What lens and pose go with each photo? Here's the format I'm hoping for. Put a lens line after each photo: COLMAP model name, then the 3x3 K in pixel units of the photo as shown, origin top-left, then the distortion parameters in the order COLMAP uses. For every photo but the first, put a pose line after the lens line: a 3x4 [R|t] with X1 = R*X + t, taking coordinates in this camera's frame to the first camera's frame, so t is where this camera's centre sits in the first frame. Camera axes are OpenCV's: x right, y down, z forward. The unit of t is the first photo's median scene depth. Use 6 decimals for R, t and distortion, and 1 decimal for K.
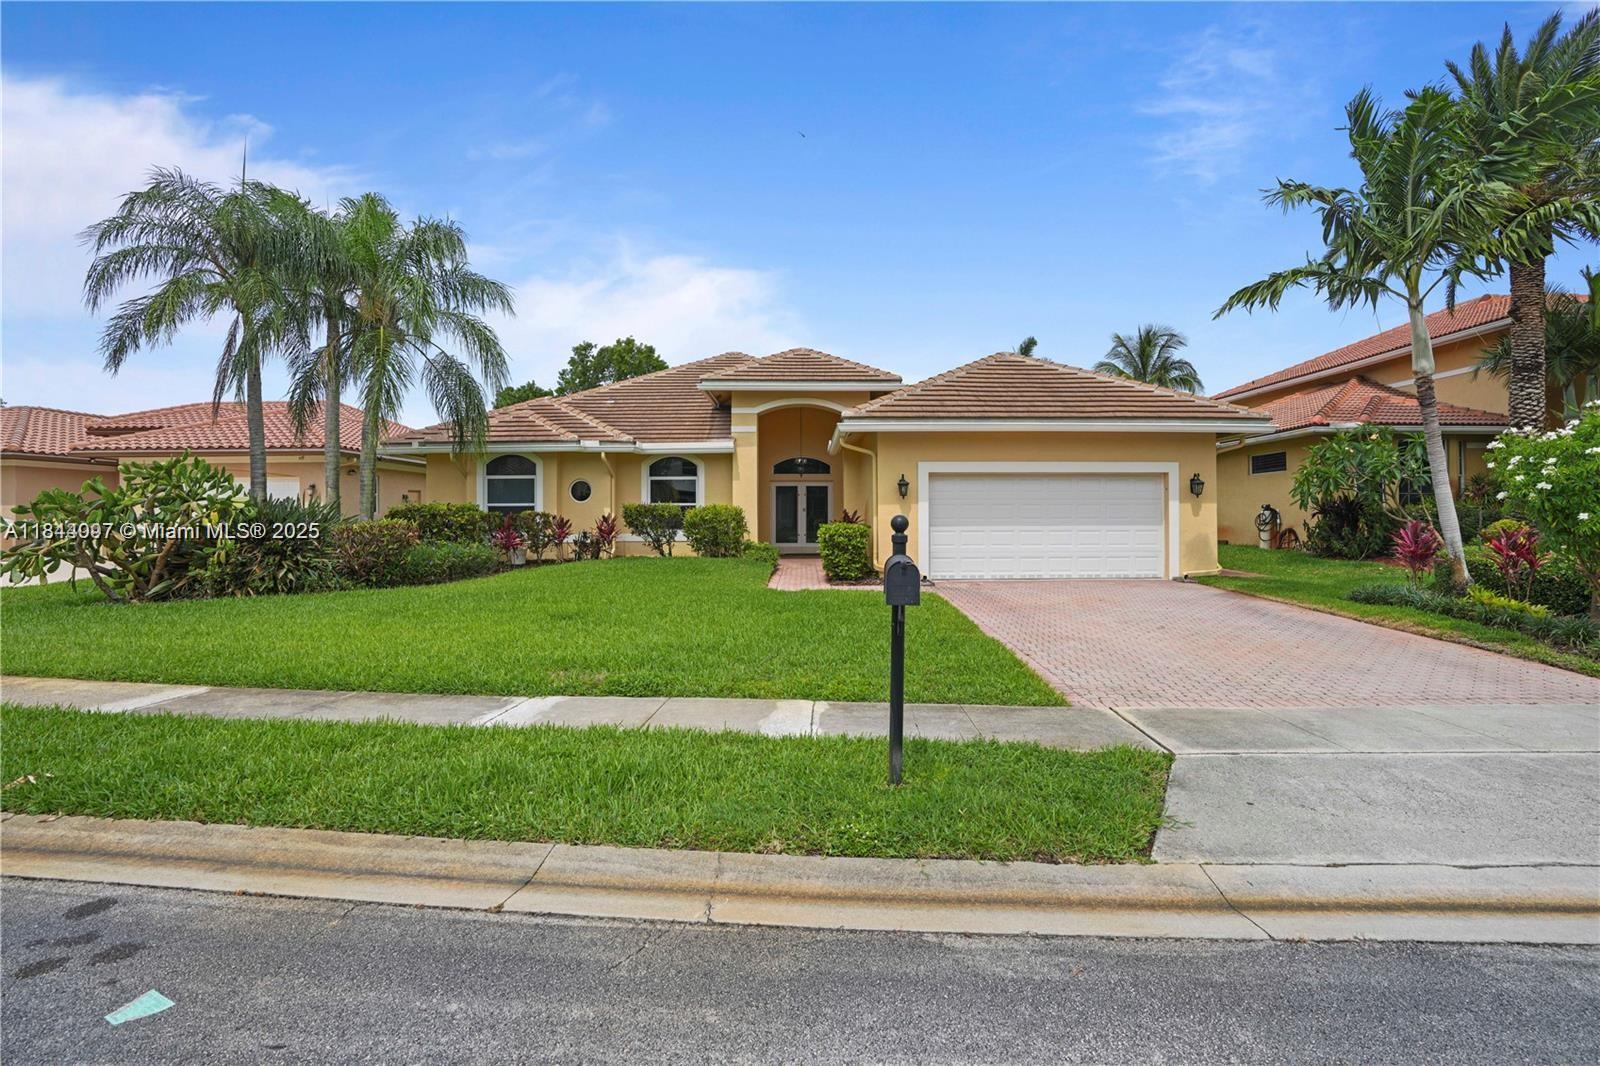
lens RADIAL K [[734.4, 0, 836.6], [0, 734.4, 524.8], [0, 0, 1]] dist [-0.039368, 0.008152]
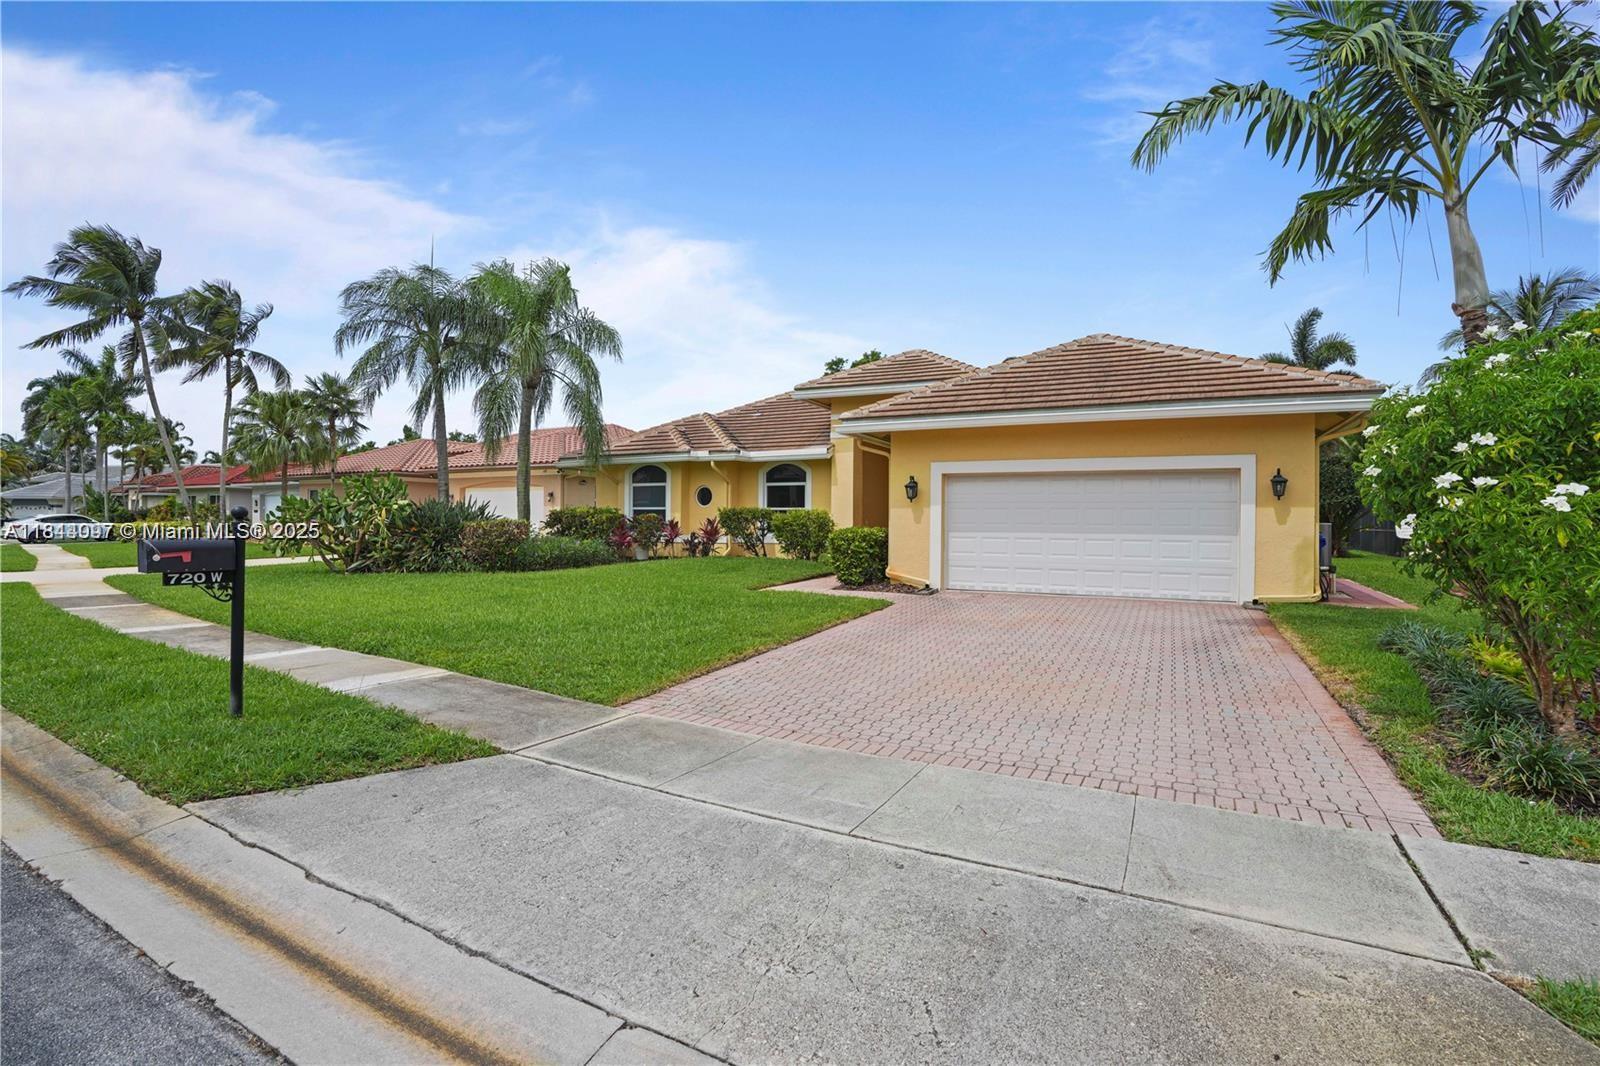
lens RADIAL K [[734.4, 0, 788.0], [0, 734.4, 516.4], [0, 0, 1]] dist [-0.039368, 0.008152]
pose [[0.889522, 0.007240, -0.456835, 0.303279], [-0.016615, 0.999726, -0.016509, 0.000958], [0.456590, 0.022276, 0.889398, 0.069493]]
